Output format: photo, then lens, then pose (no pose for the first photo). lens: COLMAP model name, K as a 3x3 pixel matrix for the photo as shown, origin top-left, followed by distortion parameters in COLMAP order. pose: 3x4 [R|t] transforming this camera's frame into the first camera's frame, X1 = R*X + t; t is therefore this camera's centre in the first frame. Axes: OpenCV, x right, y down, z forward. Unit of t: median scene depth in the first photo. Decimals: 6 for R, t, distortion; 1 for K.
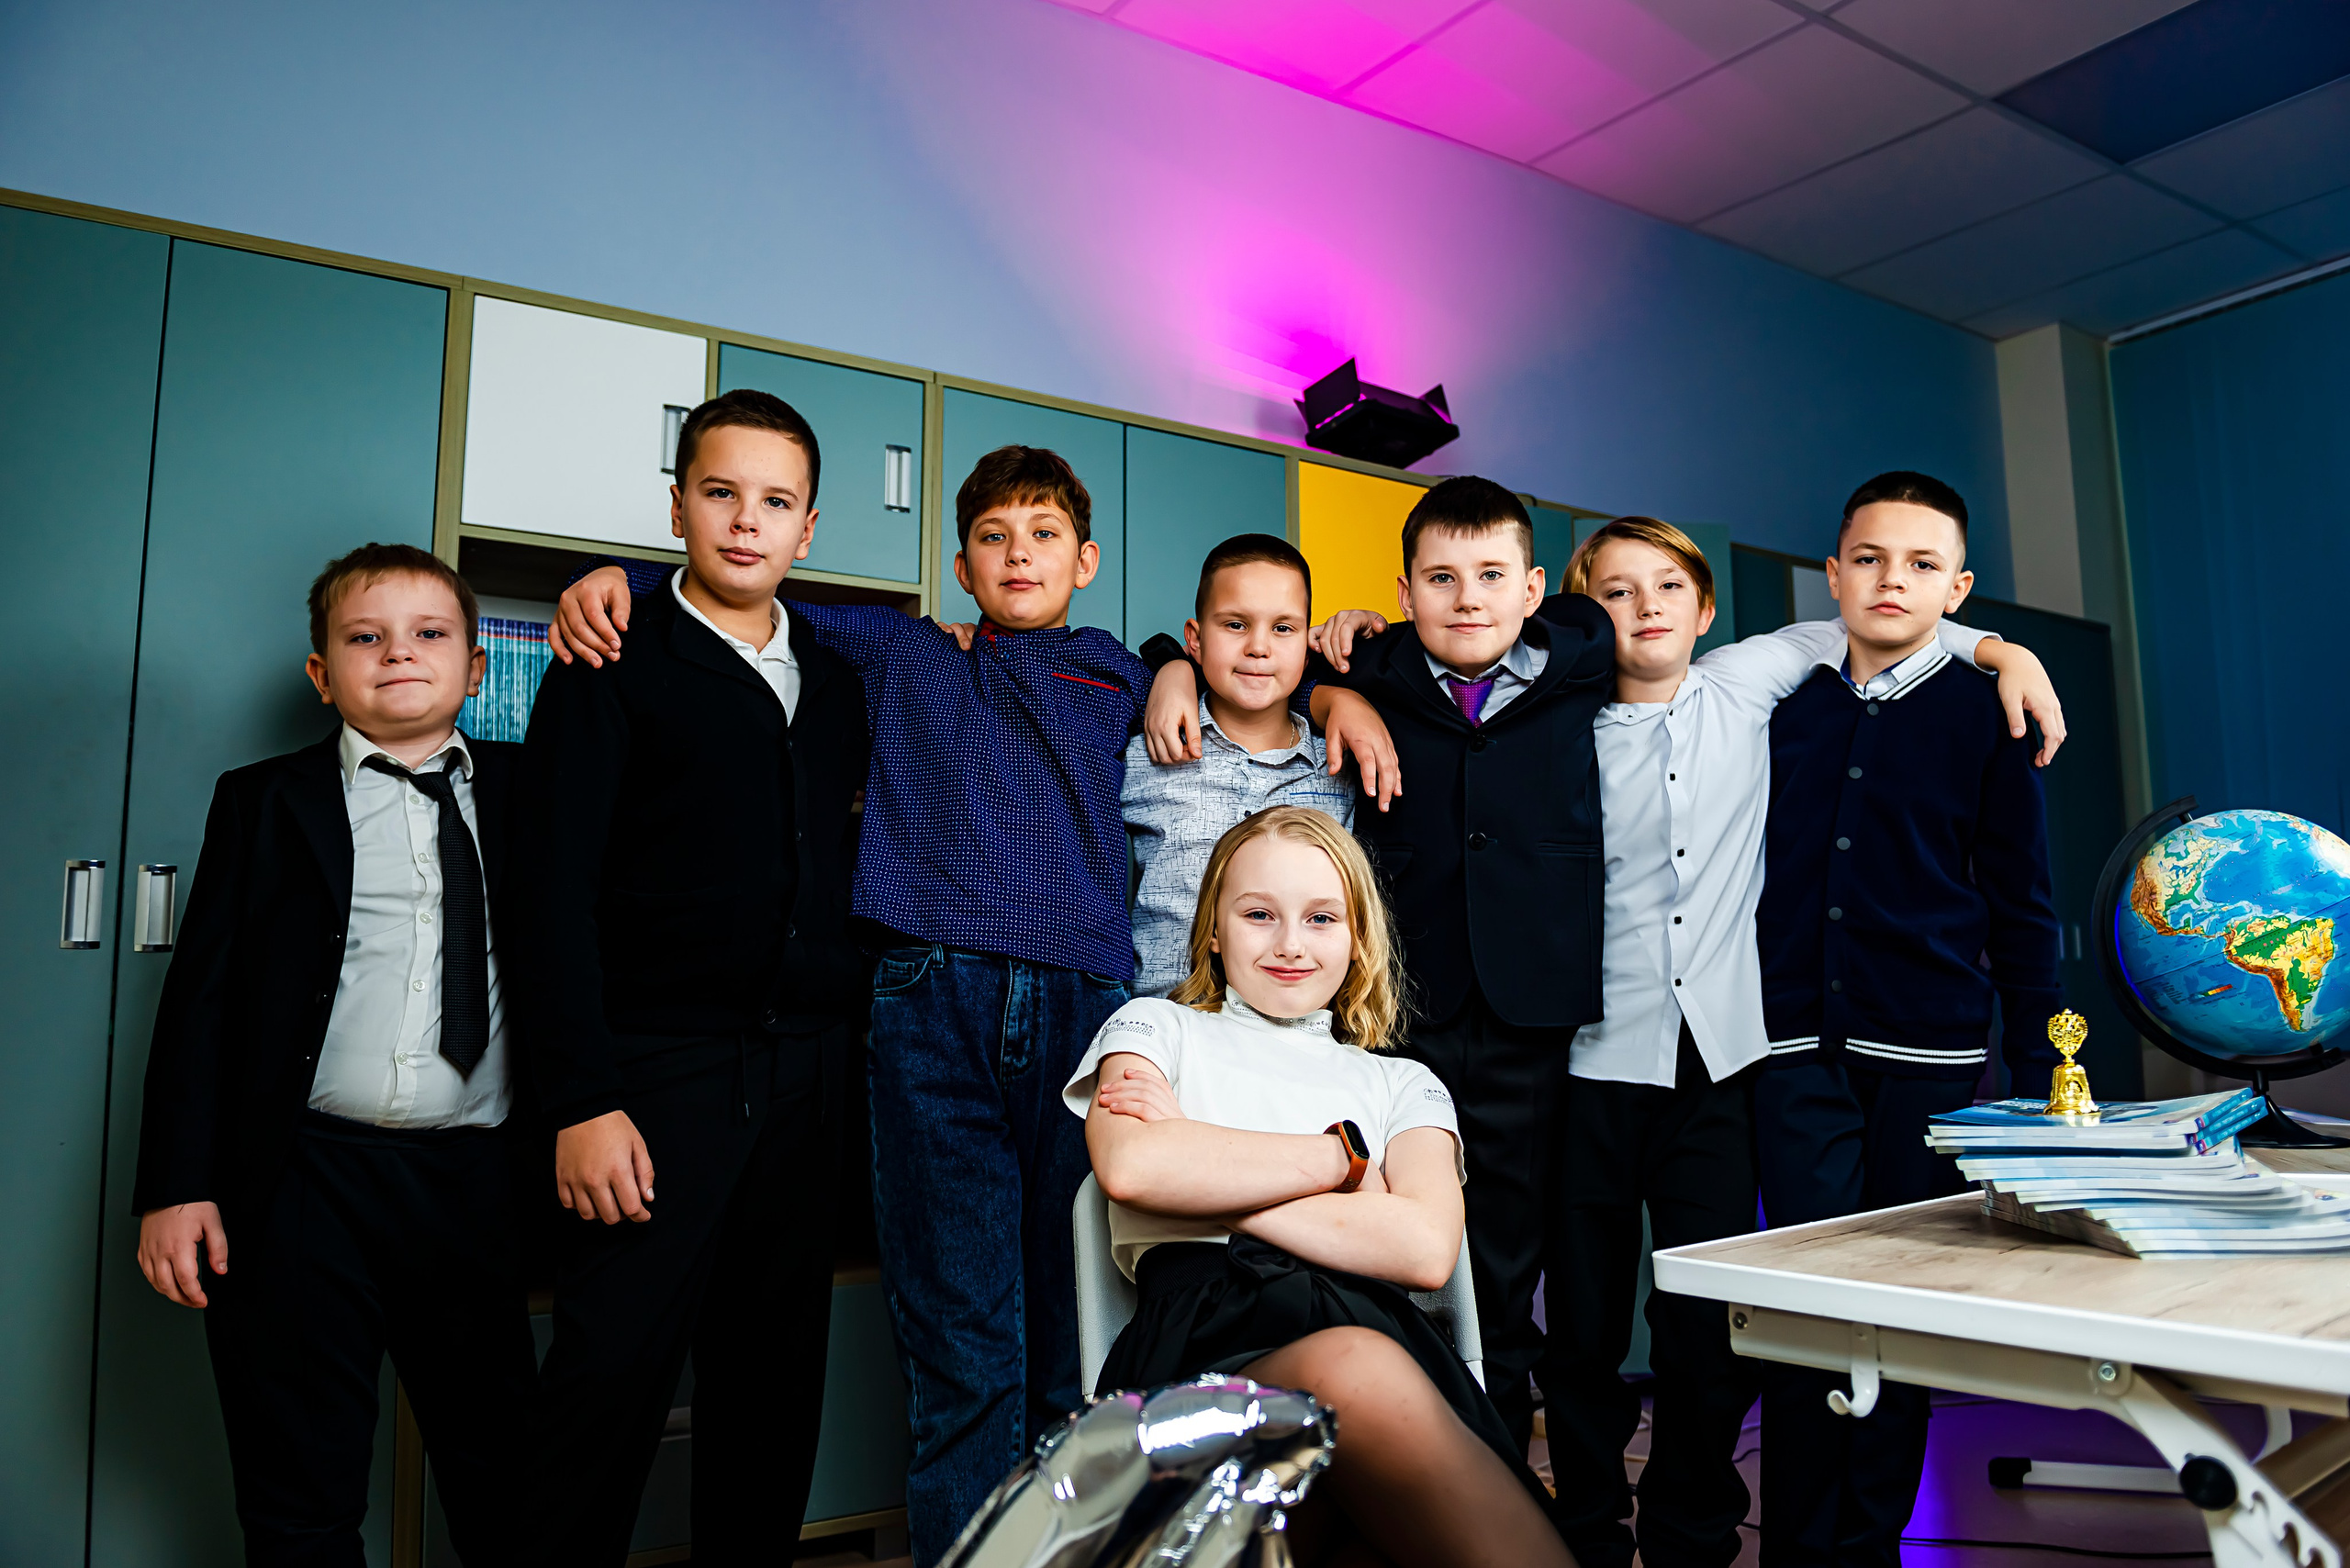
lens RADIAL K [[1704.8, 0, 1175.0], [0, 1704.8, 784.0], [0, 0, 1]] dist [-0.034415, -0.009060]
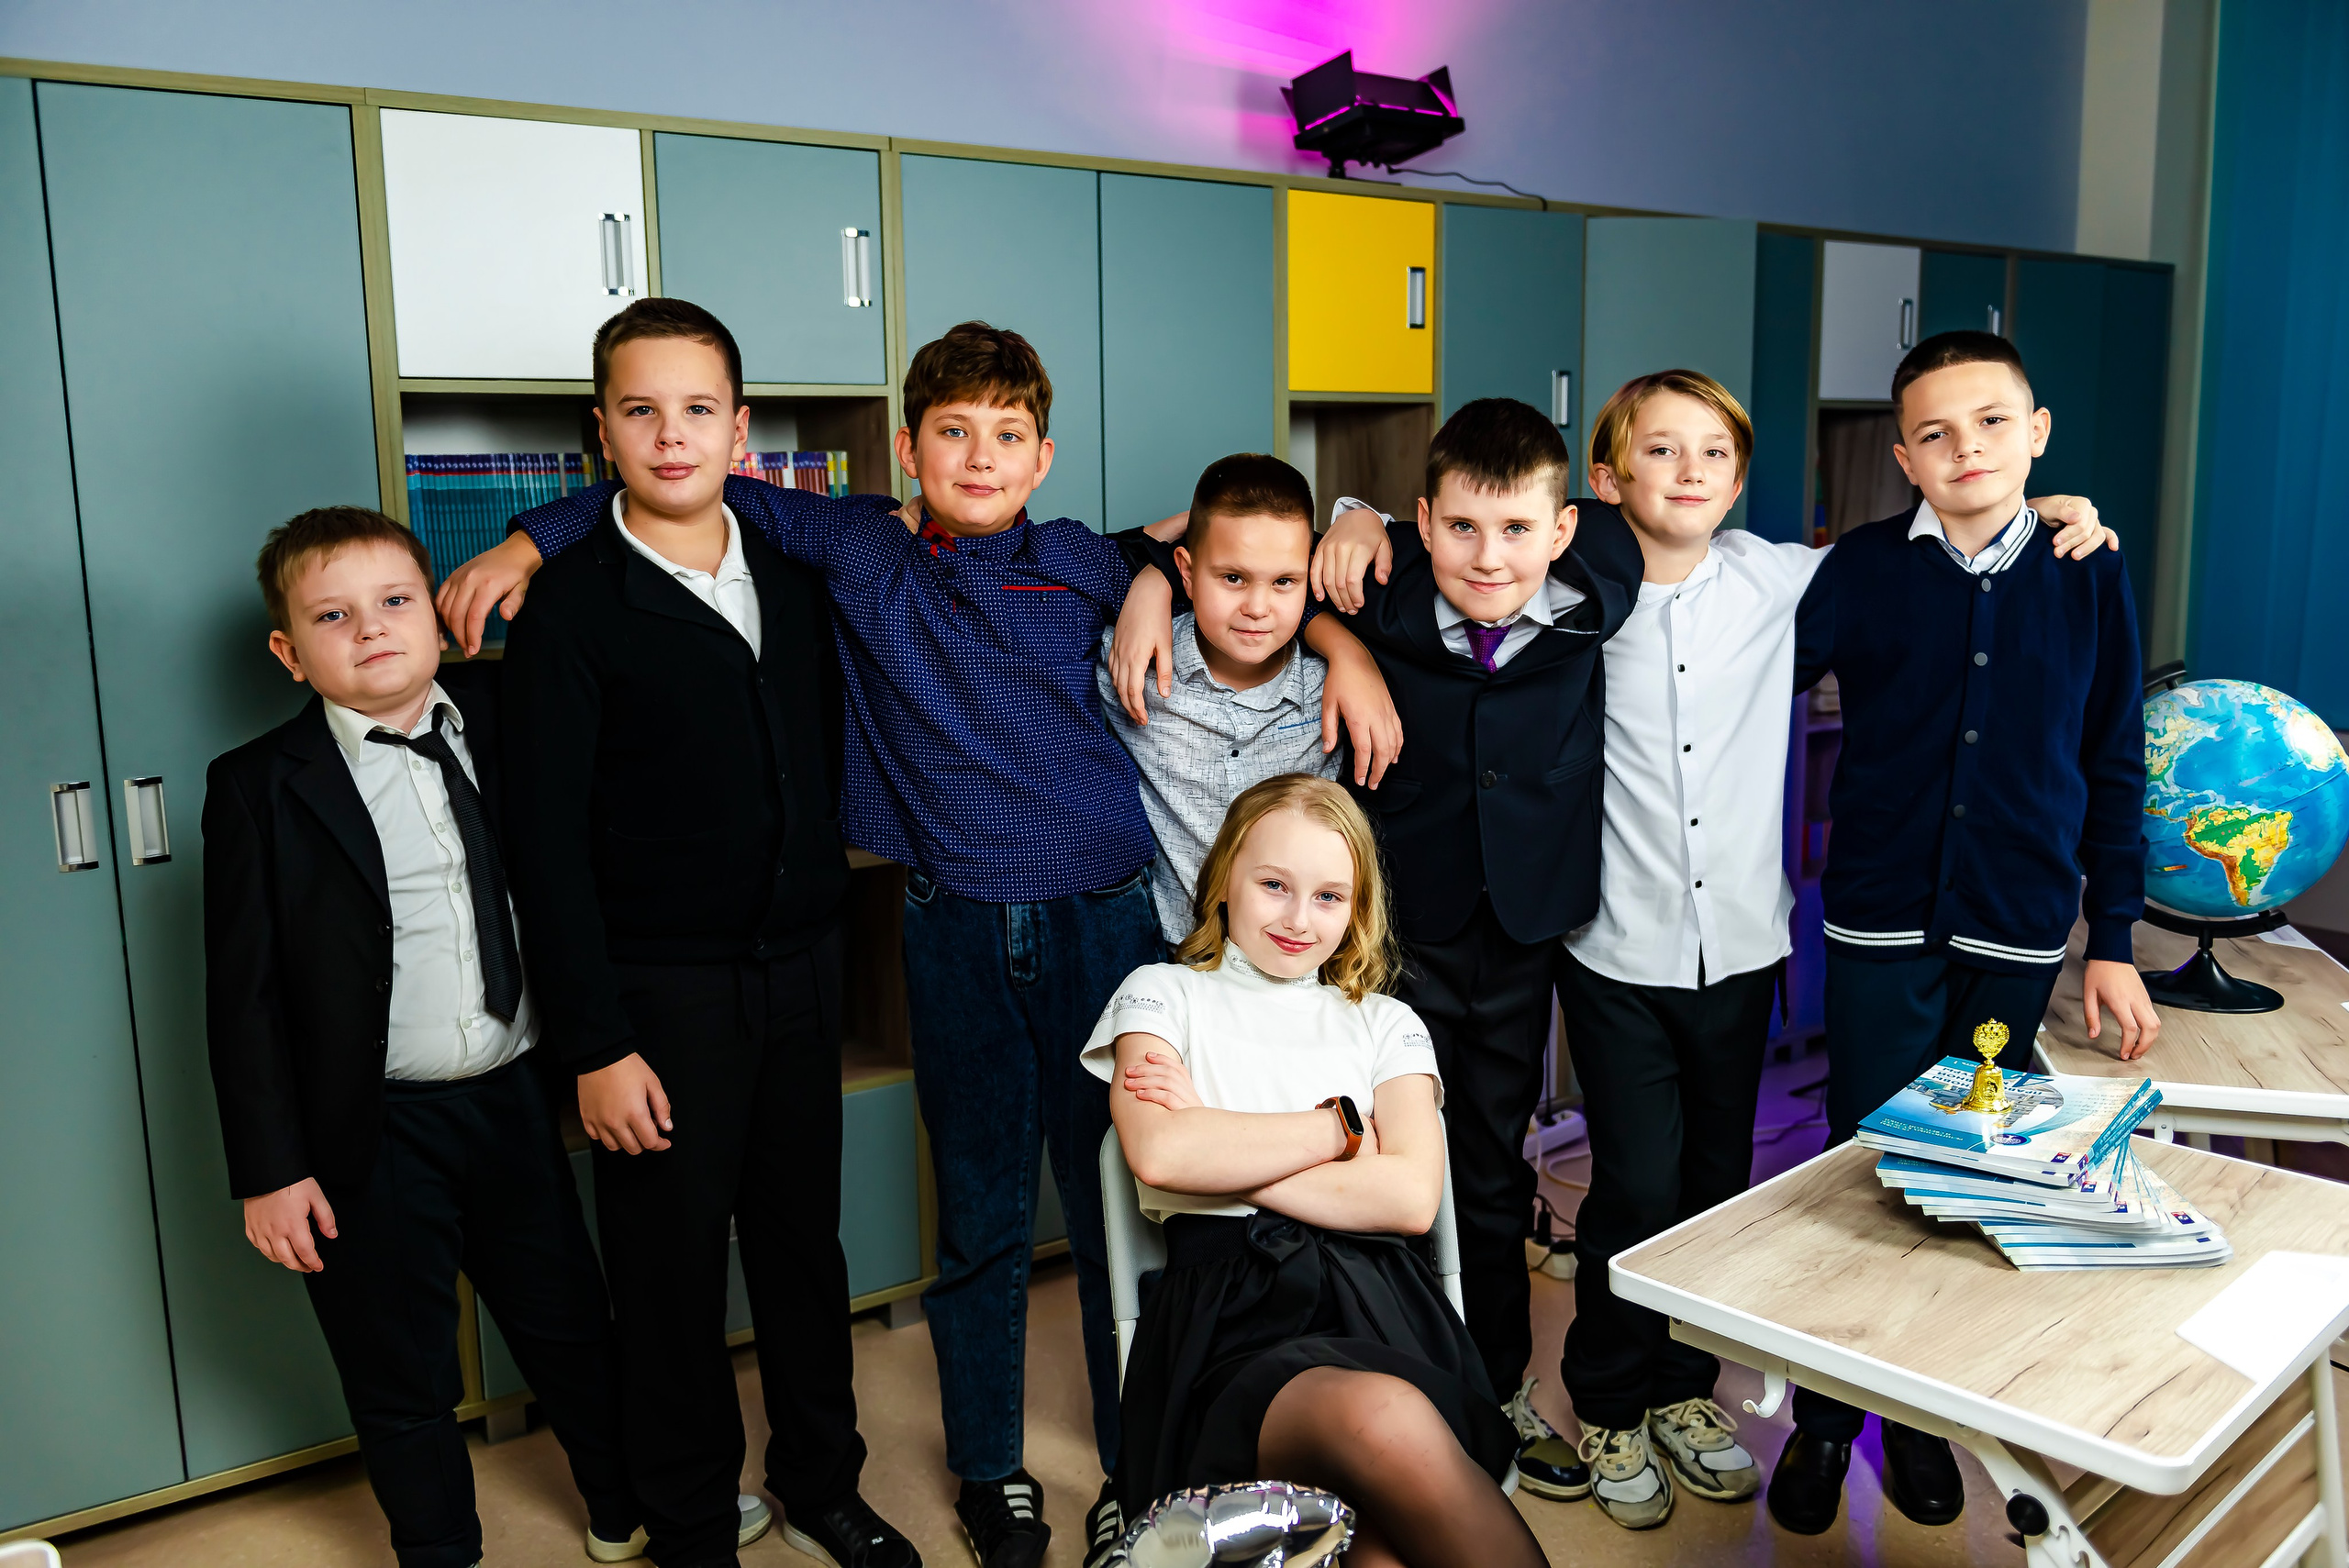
lens RADIAL K [[1981.8, 0, 1185.2], [0, 1981.8, 779.8], [0, 0, 1]] dist [0.000077, -0.004298]
pose [[0.999084, -0.013038, 0.040769, -0.043450], [0.000723, 0.957482, 0.288491, -0.293149], [-0.042797, -0.288197, 0.956614, -0.140205]]
